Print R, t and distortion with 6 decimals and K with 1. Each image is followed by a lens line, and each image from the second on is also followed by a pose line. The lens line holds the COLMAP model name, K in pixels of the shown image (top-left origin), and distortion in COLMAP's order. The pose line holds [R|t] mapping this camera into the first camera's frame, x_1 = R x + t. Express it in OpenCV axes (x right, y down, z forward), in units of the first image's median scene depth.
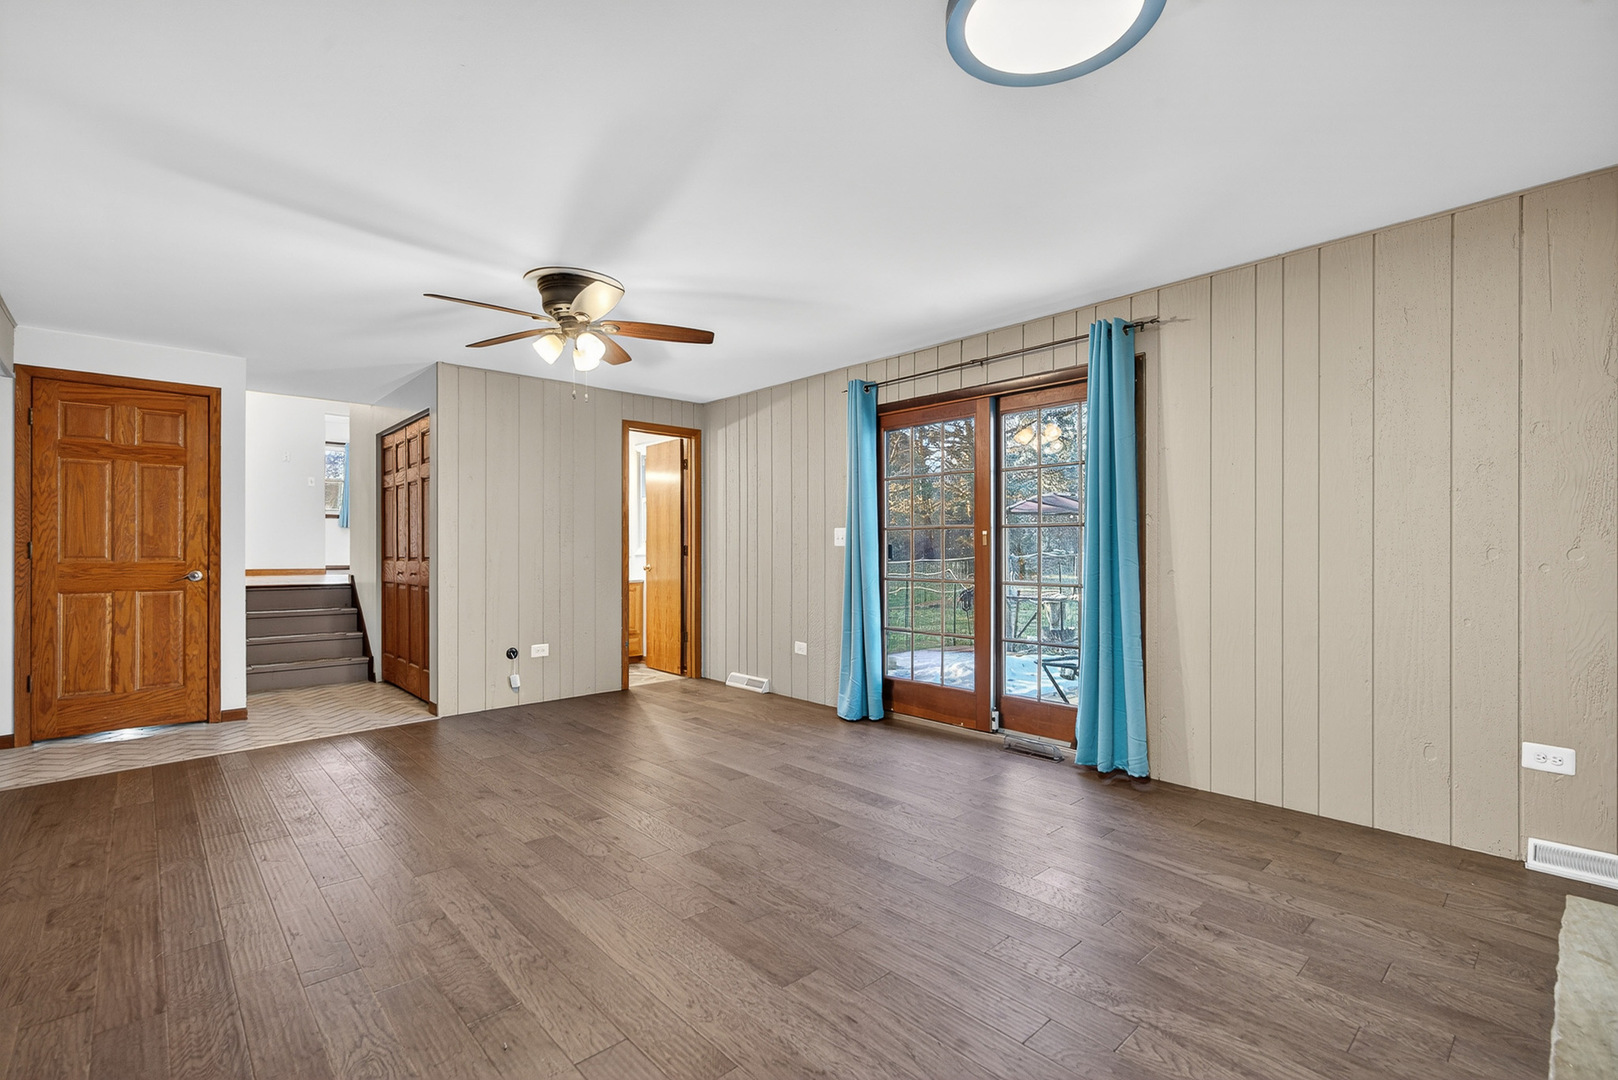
lens RADIAL K [[737.4, 0, 797.8], [0, 737.4, 548.3], [0, 0, 1]] dist [-0.005034, -0.000121]
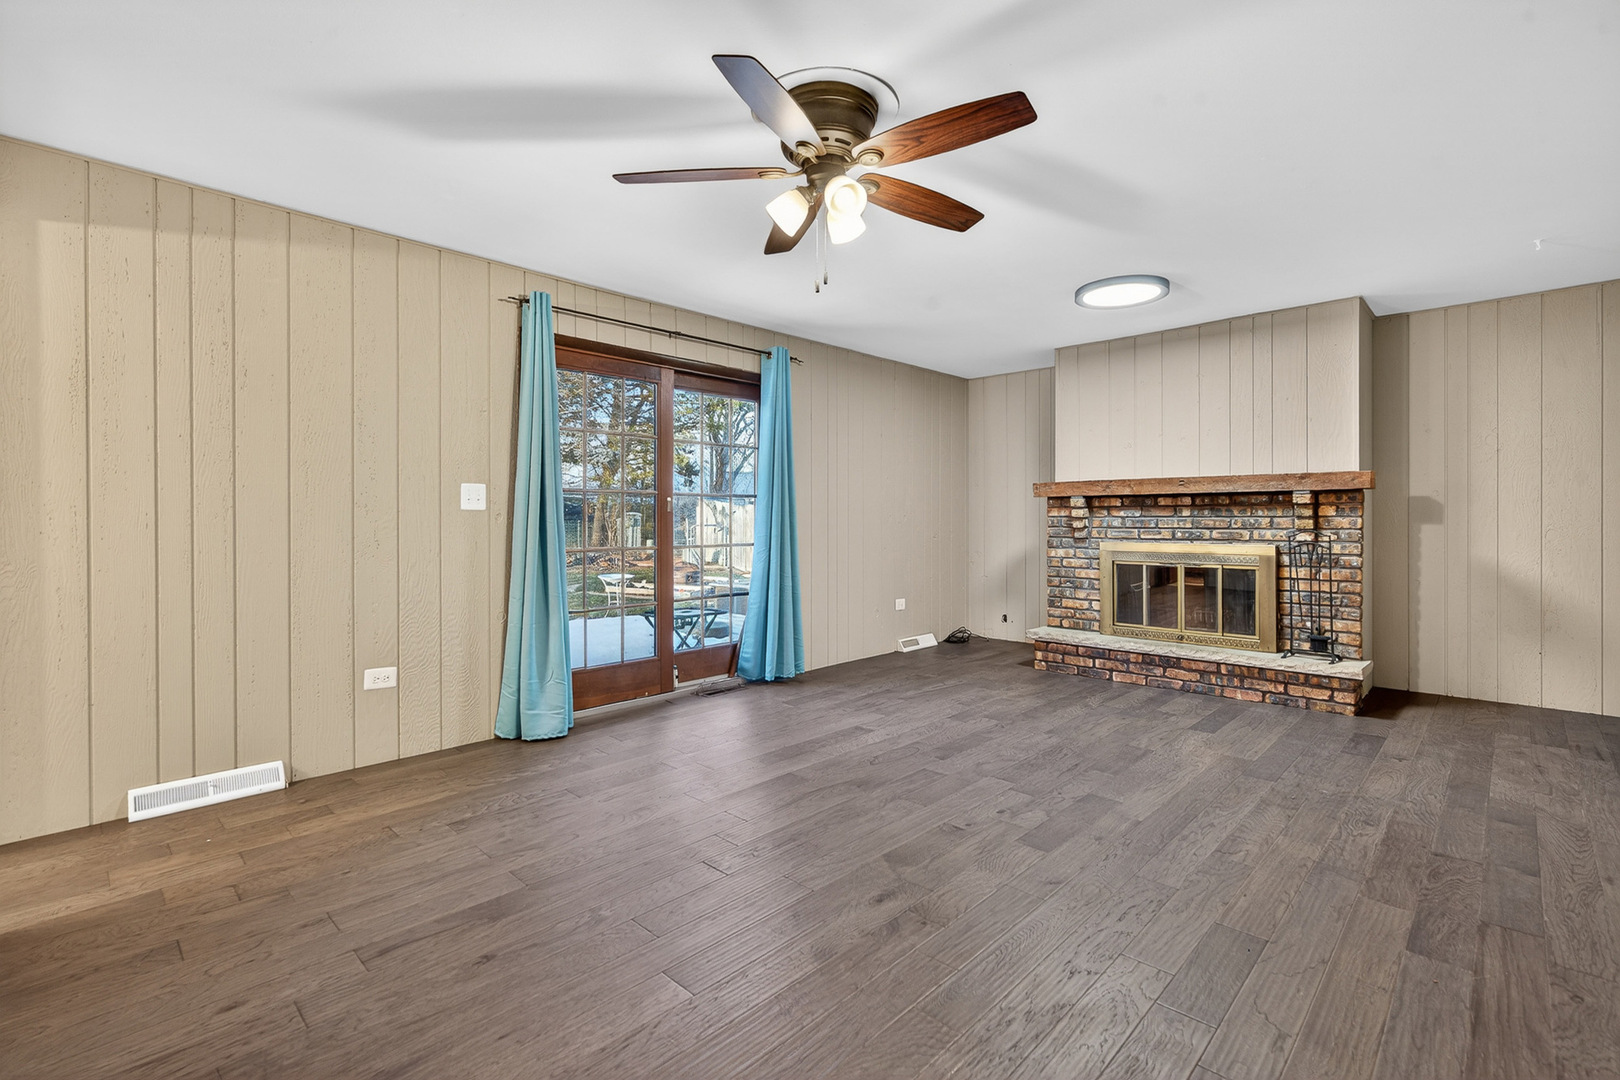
lens RADIAL K [[738.4, 0, 803.6], [0, 738.4, 534.2], [0, 0, 1]] dist [-0.005034, -0.000121]
pose [[-0.071311, -0.022850, 0.997192, -1.061413], [-0.002983, 0.999738, 0.022695, 0.003531], [-0.997450, -0.001356, -0.071361, 1.182361]]
